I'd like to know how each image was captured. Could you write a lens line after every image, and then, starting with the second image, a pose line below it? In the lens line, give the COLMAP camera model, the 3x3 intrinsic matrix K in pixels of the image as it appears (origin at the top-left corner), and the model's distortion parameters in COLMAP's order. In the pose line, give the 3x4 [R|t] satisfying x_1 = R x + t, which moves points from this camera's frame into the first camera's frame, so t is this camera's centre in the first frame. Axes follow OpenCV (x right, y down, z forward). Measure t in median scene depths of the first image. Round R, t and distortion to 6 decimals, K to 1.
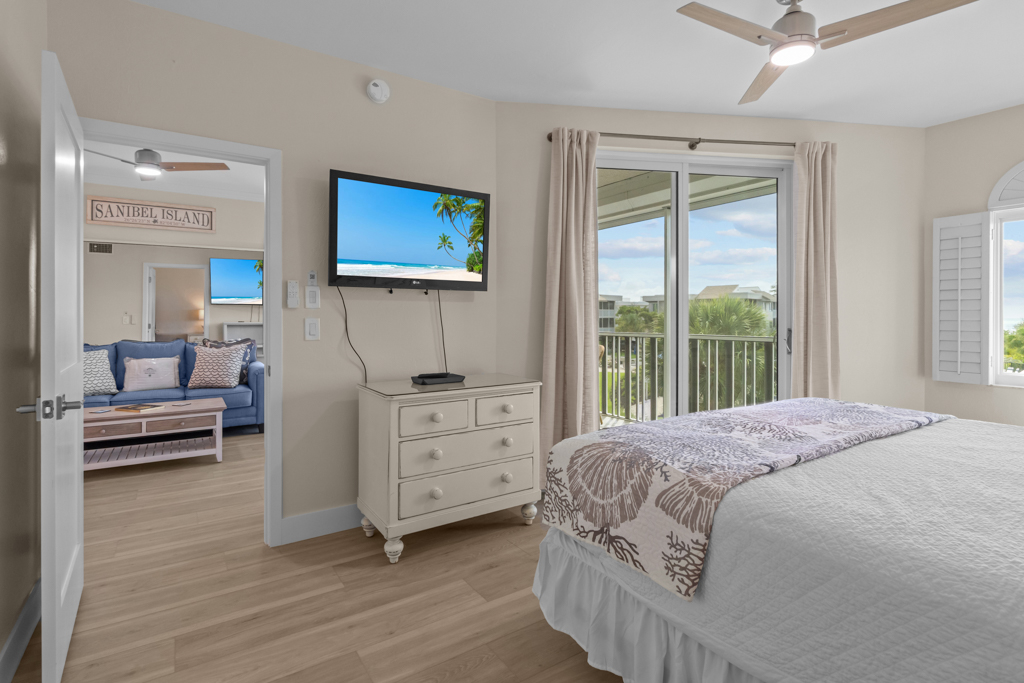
lens RADIAL K [[498.6, 0, 496.6], [0, 498.6, 317.6], [0, 0, 1]] dist [-0.000704, 0.001997]
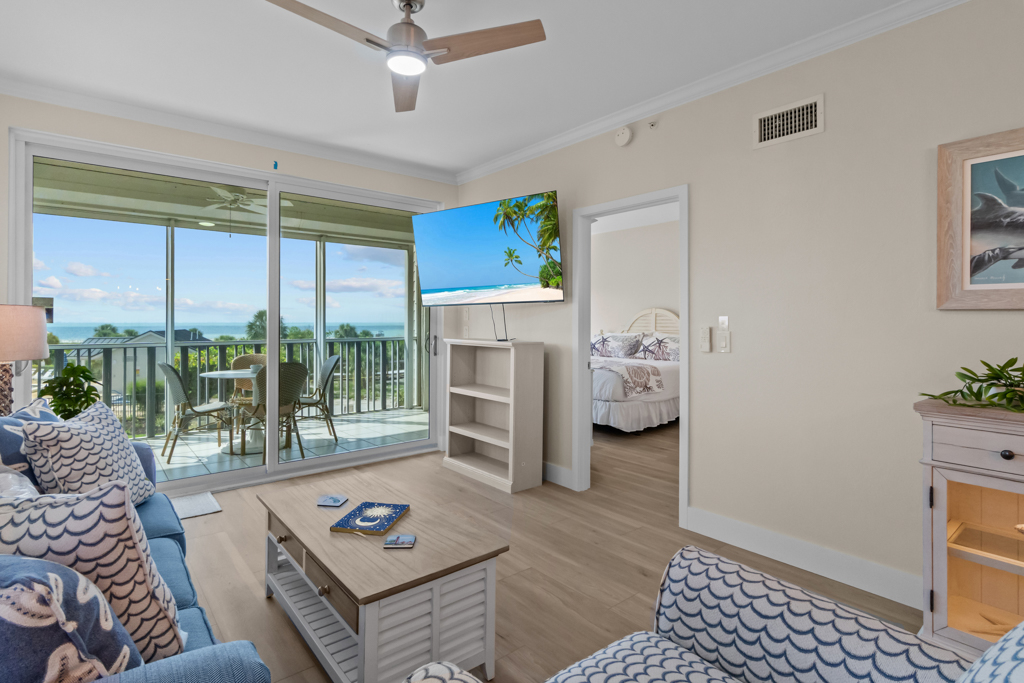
lens RADIAL K [[498.6, 0, 496.6], [0, 498.6, 317.6], [0, 0, 1]] dist [-0.000704, 0.001997]
pose [[-0.100084, 0.005327, 0.994965, -2.467340], [0.003678, 0.999981, -0.004984, -0.041401], [-0.994972, 0.003161, -0.100101, 1.856937]]
